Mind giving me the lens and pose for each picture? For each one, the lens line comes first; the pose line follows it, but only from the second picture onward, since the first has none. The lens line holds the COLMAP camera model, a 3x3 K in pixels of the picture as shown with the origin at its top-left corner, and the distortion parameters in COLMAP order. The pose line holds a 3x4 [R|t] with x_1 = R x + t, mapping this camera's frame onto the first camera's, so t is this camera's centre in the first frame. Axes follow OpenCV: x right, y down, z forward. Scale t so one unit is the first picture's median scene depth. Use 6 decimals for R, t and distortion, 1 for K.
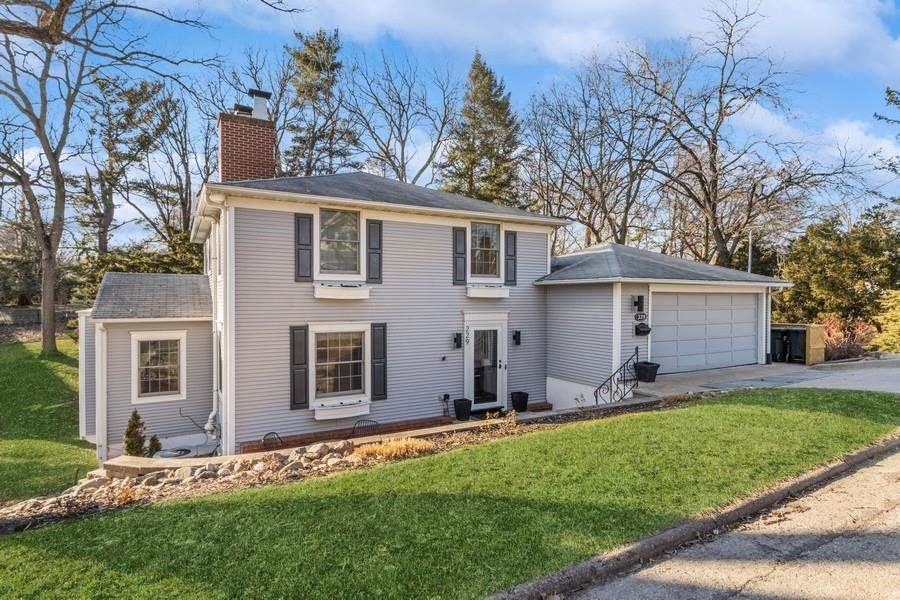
lens RADIAL K [[475.4, 0, 450.0], [0, 475.4, 300.0], [0, 0, 1]] dist [0.003085, 0.001238]
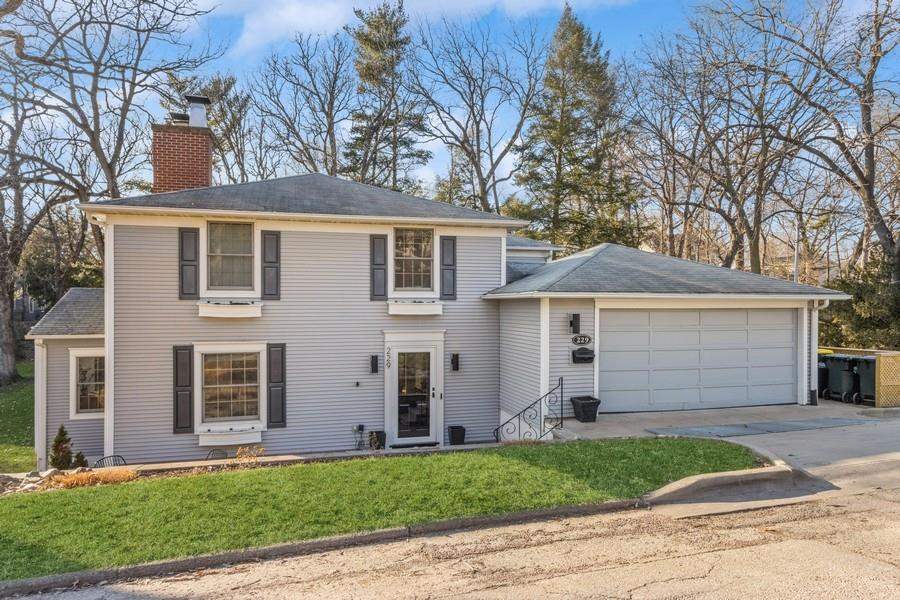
lens RADIAL K [[573.5, 0, 450.0], [0, 573.5, 300.0], [0, 0, 1]] dist [0.005901, -0.000703]
pose [[0.971411, -0.003167, -0.237384, 0.411796], [0.000158, 0.999919, -0.012692, -0.019504], [0.237405, 0.012291, 0.971333, 0.006817]]
